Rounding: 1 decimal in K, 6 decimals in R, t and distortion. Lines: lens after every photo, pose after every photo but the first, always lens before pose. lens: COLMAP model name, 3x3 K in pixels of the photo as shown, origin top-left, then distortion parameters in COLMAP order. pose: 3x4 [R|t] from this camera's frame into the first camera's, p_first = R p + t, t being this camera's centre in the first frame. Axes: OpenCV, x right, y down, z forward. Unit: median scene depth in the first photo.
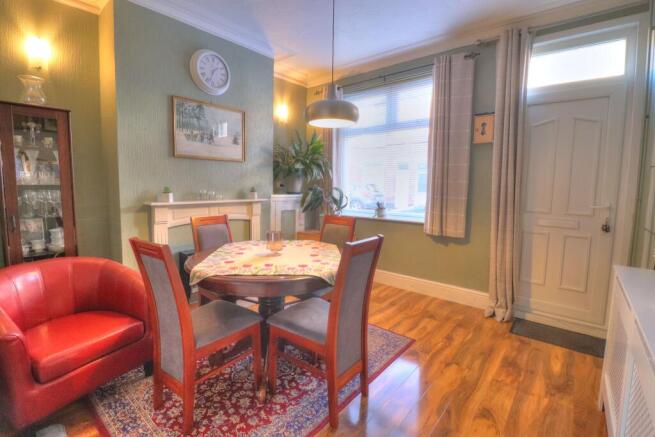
lens RADIAL K [[304.1, 0, 326.8], [0, 304.1, 215.3], [0, 0, 1]] dist [0.003558, 0.000204]
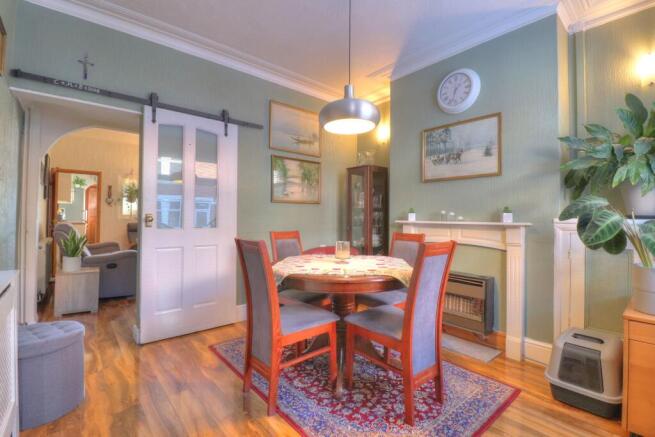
lens RADIAL K [[304.1, 0, 326.9], [0, 304.1, 215.6], [0, 0, 1]] dist [0.003558, 0.000204]
pose [[-0.180897, -0.005060, -0.983489, 0.651259], [-0.102063, 0.994684, 0.013655, -0.040973], [0.978192, 0.102848, -0.180452, 0.801032]]
